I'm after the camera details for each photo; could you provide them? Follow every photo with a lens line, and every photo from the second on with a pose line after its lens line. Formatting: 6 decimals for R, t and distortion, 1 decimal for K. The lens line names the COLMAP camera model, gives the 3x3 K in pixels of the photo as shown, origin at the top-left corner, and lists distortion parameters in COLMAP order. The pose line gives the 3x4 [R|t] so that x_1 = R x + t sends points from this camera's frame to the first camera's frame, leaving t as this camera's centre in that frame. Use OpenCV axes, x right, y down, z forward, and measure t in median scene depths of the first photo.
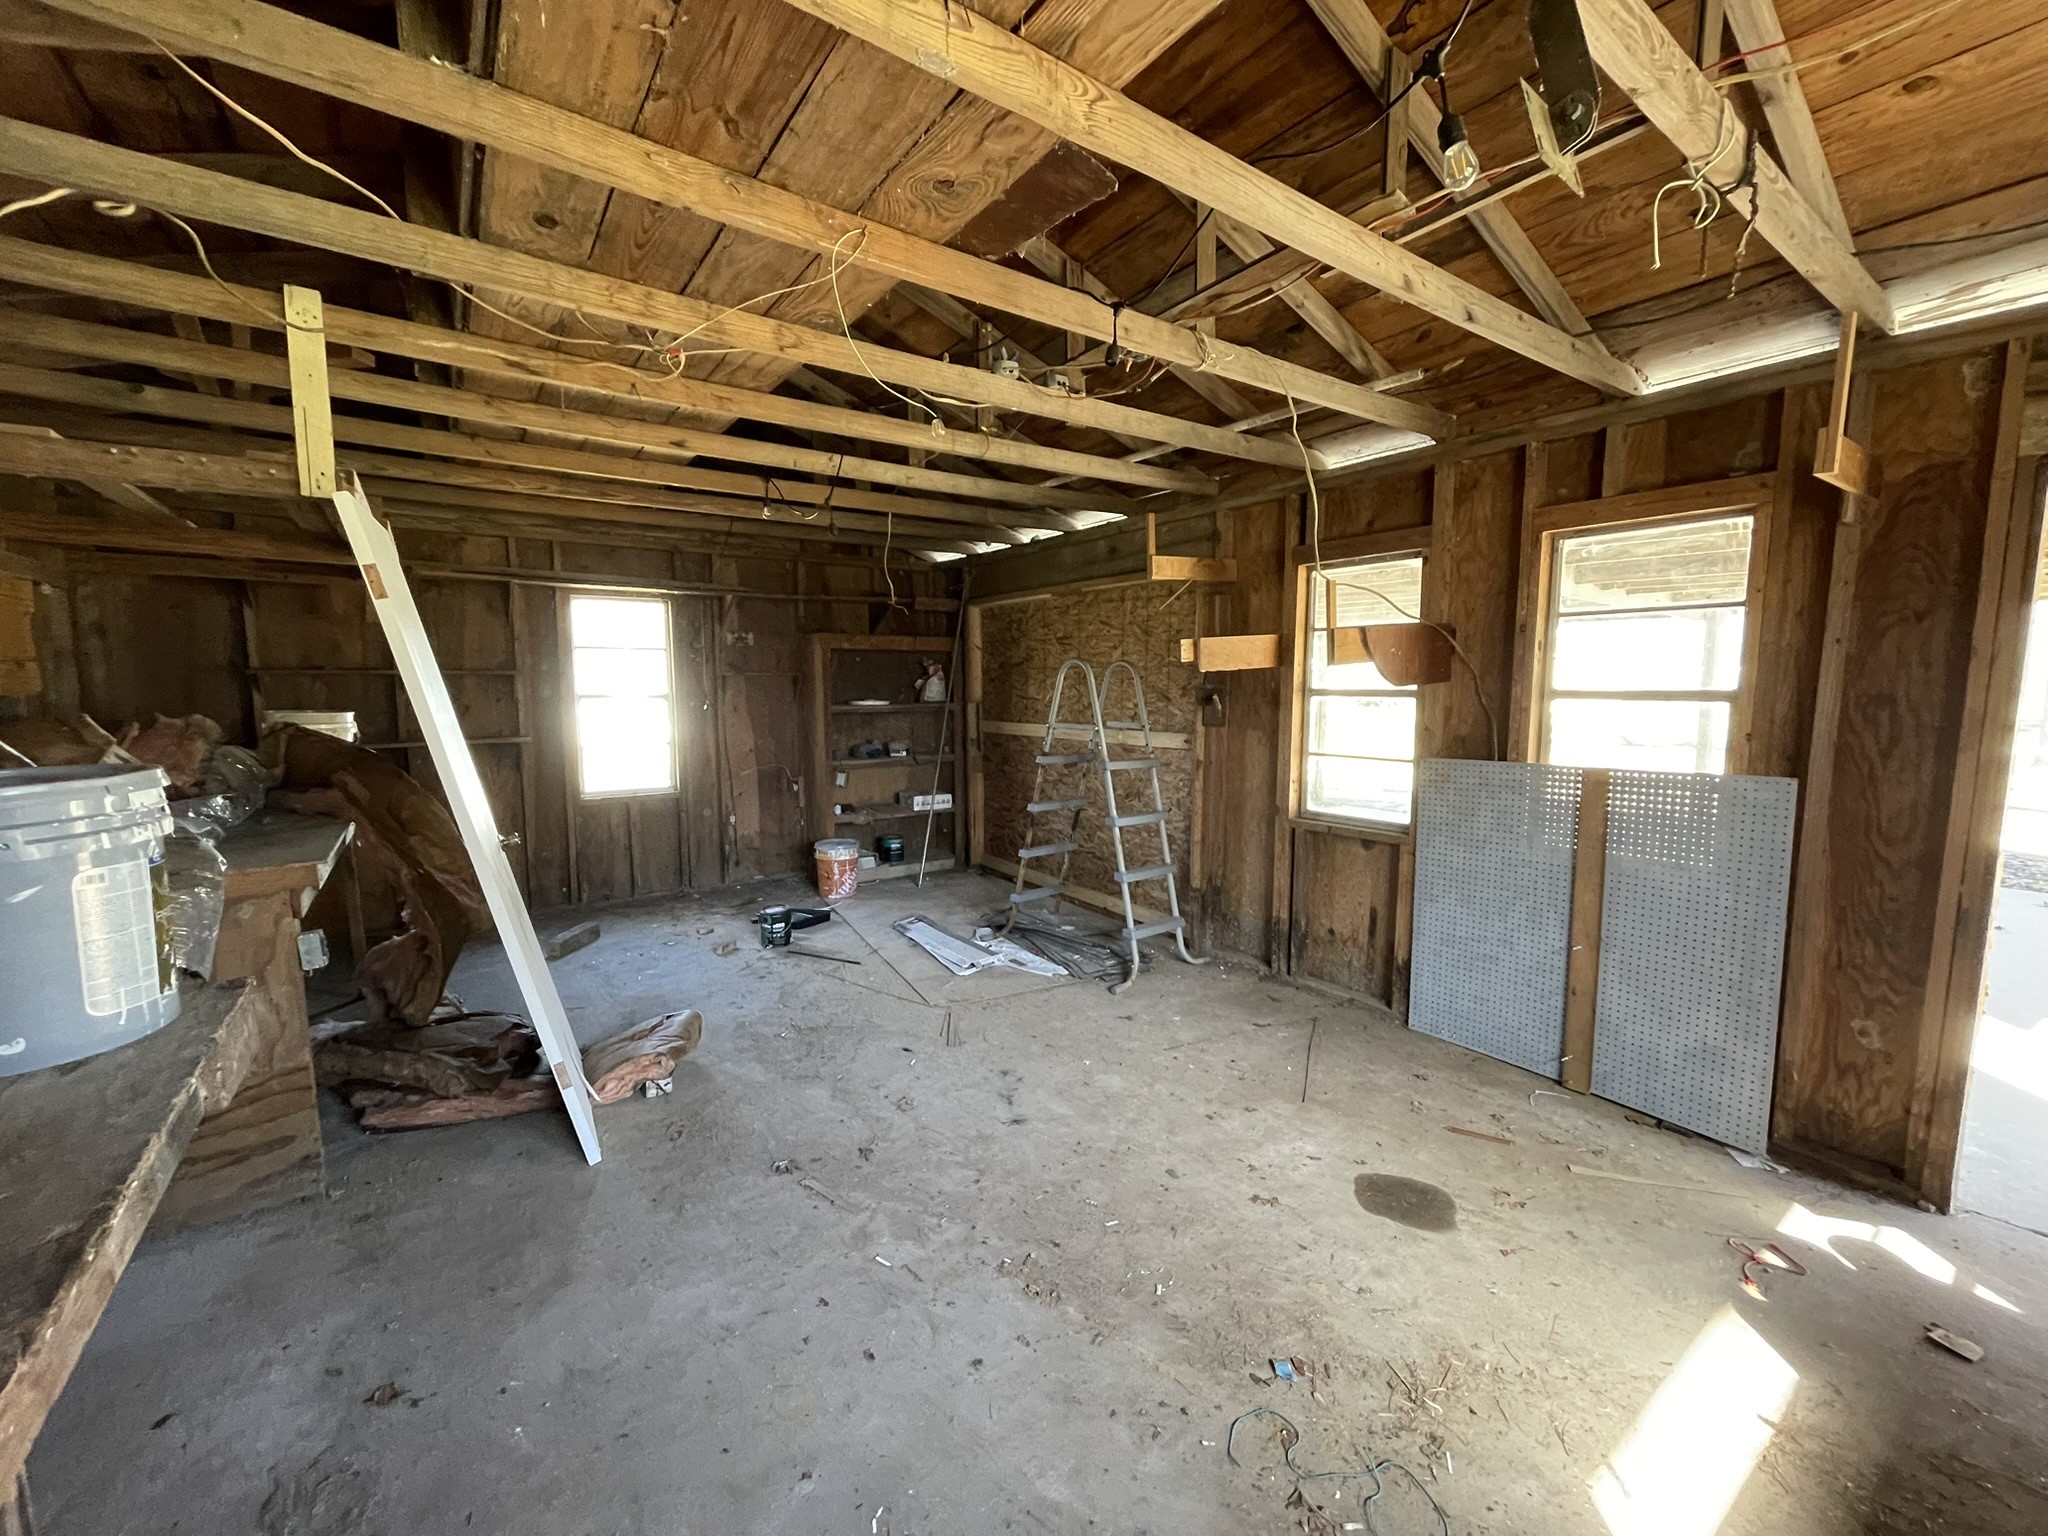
lens RADIAL K [[865.2, 0, 1024.0], [0, 865.2, 768.0], [0, 0, 1]] dist [-0.001481, -0.000287]
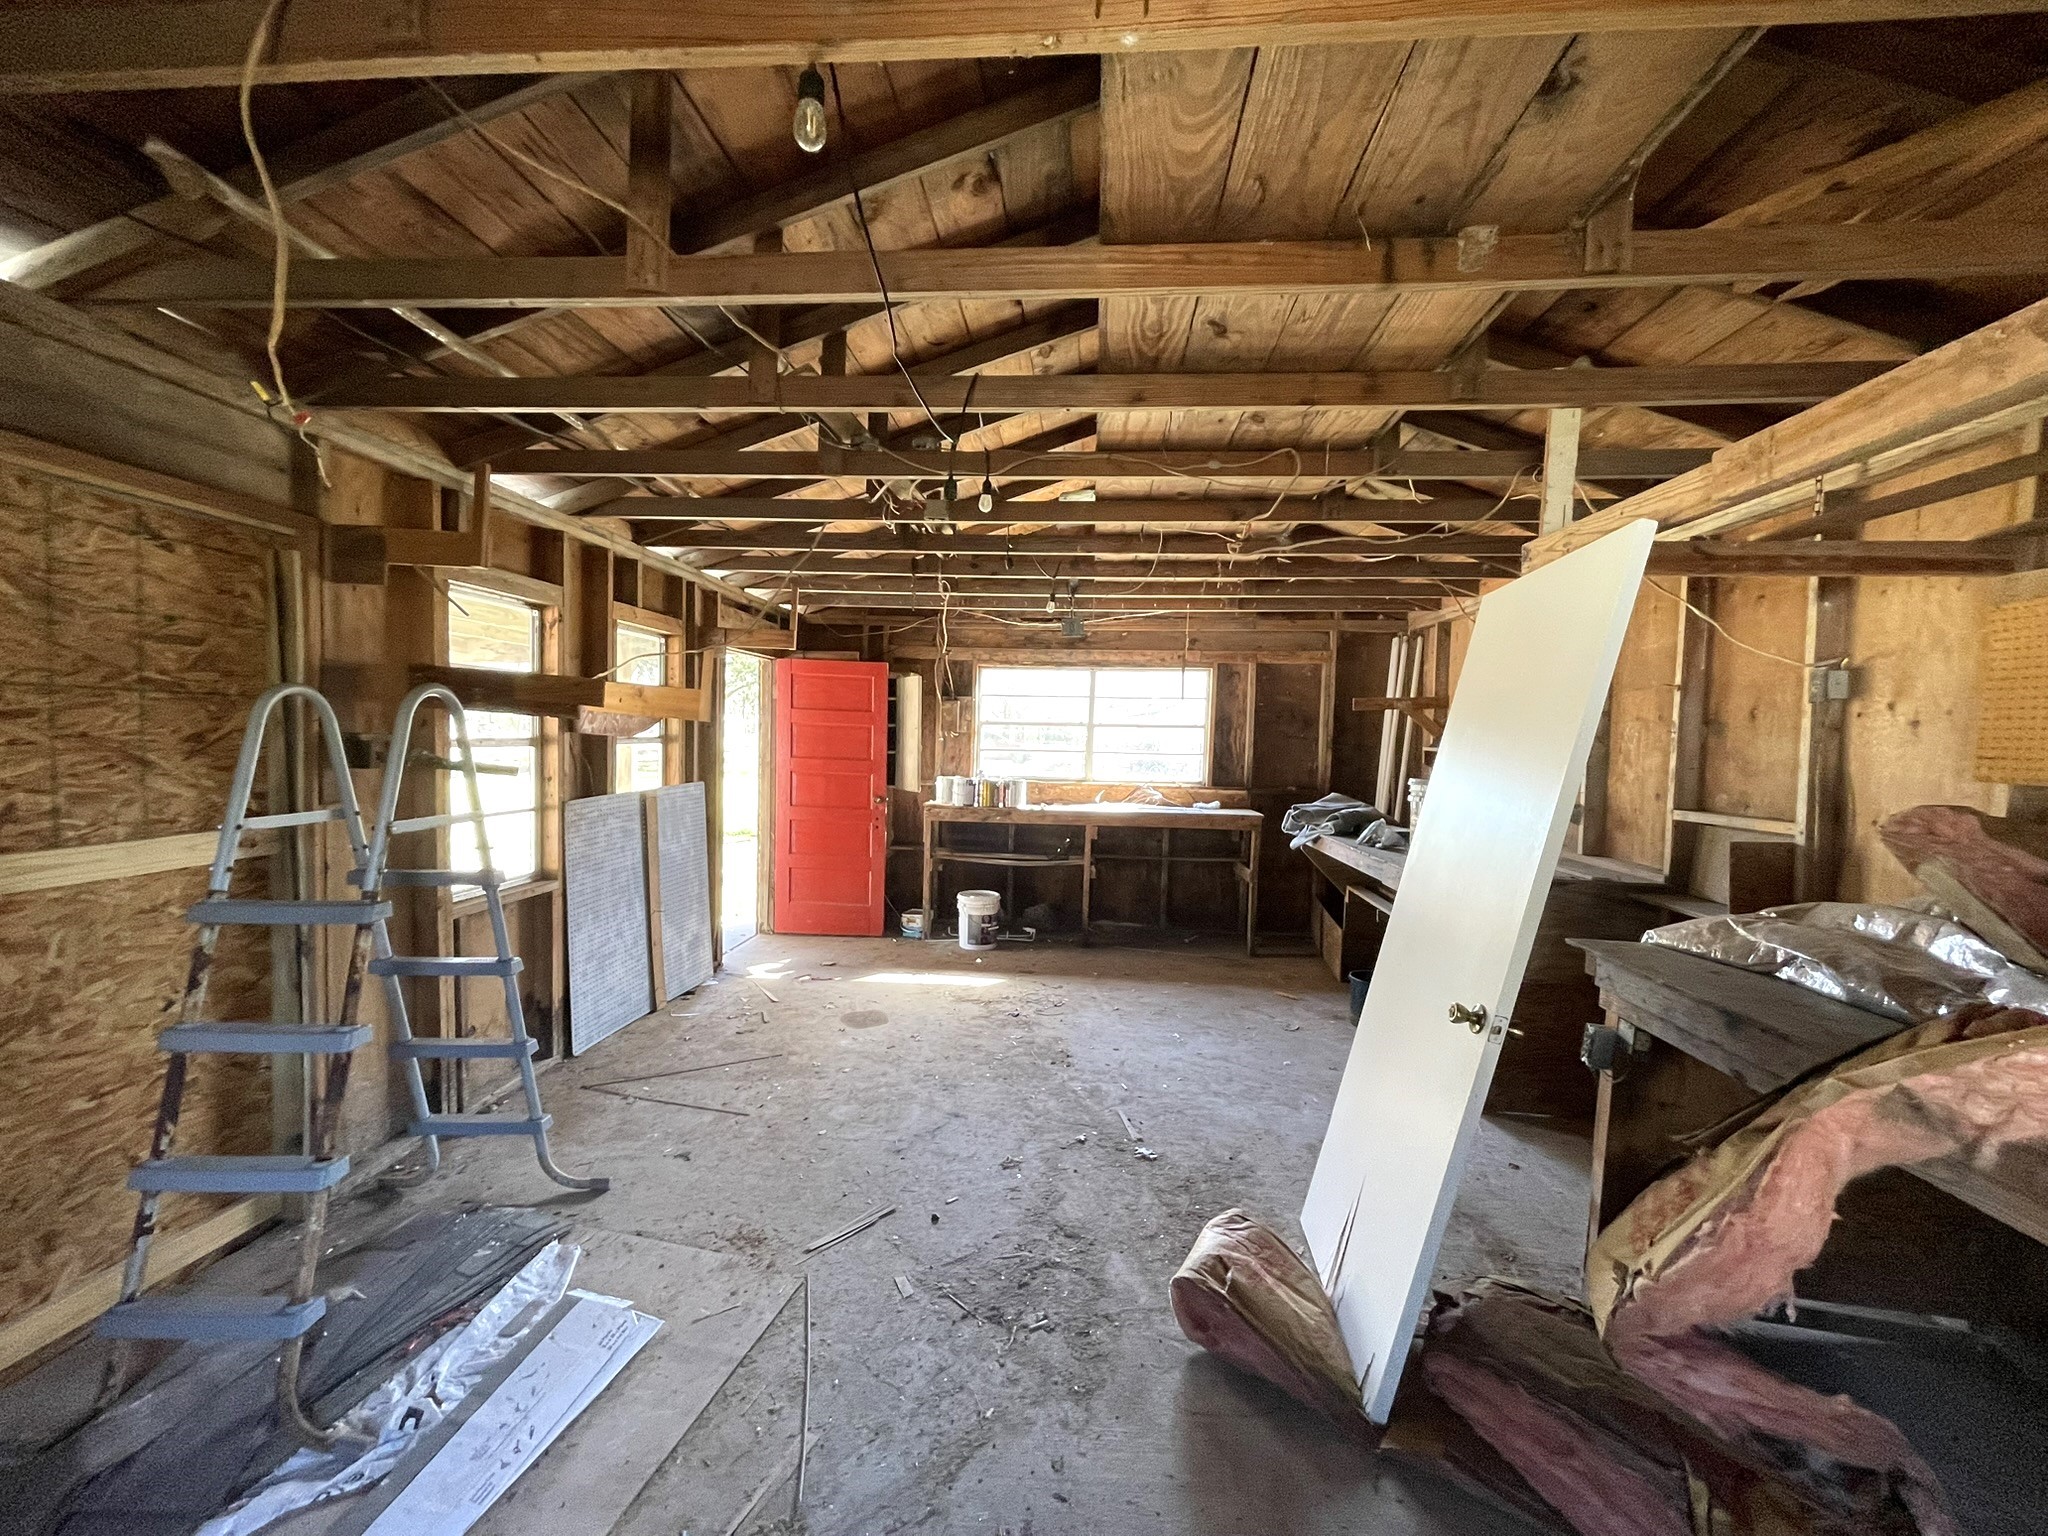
lens RADIAL K [[835.3, 0, 1024.0], [0, 835.3, 768.0], [0, 0, 1]] dist [-0.001251, -0.000157]
pose [[-0.776349, -0.056143, 0.627797, -0.725722], [0.022473, 0.992926, 0.116587, -0.187573], [-0.629902, 0.104621, -0.769596, 1.664000]]
